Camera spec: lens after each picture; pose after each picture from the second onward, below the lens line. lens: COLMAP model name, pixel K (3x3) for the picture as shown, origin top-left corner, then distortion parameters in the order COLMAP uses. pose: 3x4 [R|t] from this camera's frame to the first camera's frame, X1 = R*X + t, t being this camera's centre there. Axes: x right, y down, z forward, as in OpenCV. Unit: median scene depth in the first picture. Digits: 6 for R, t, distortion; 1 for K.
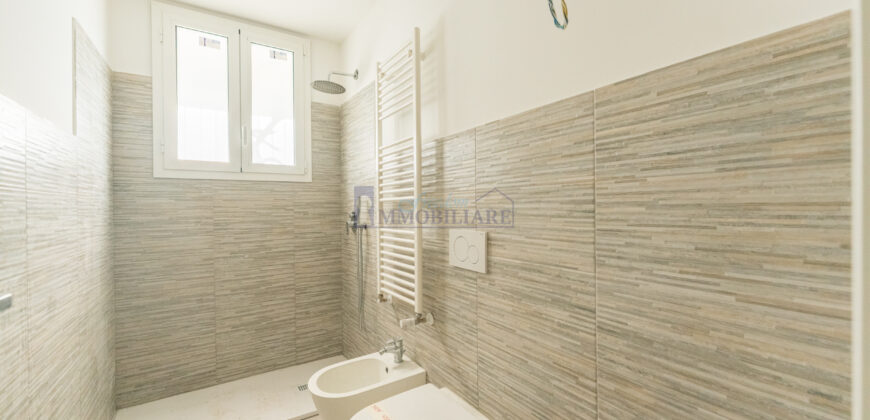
lens RADIAL K [[346.0, 0, 434.9], [0, 346.0, 209.3], [0, 0, 1]] dist [0.000606, -0.001761]
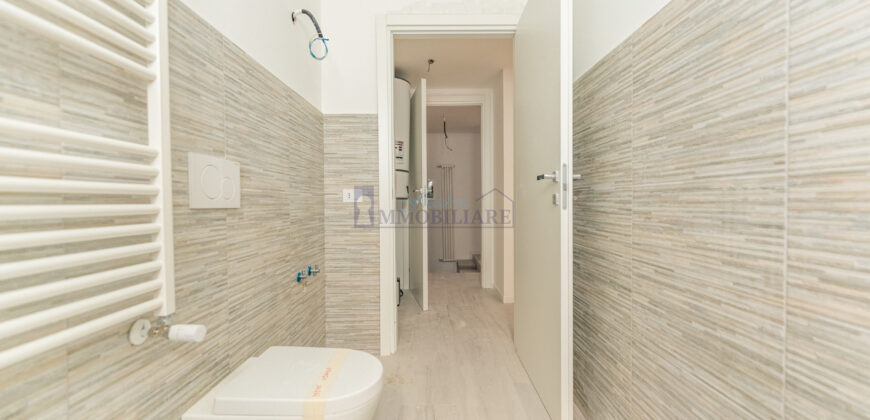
lens RADIAL K [[346.0, 0, 430.5], [0, 346.0, 210.9], [0, 0, 1]] dist [0.000606, -0.001761]
pose [[-0.831642, 0.000596, 0.555311, -0.731508], [0.015124, 0.999653, 0.021578, 0.169666], [-0.555106, 0.026344, -0.831363, 1.383243]]
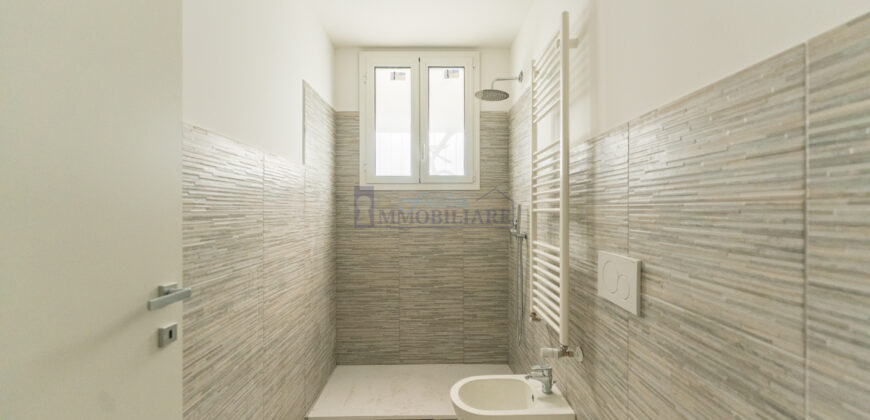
lens RADIAL K [[346.0, 0, 433.9], [0, 346.0, 209.0], [0, 0, 1]] dist [0.000606, -0.001761]
pose [[0.837244, 0.007975, -0.546772, 0.172915], [-0.008491, 0.999963, 0.001583, -0.040743], [0.546764, 0.003317, 0.837280, 0.118100]]
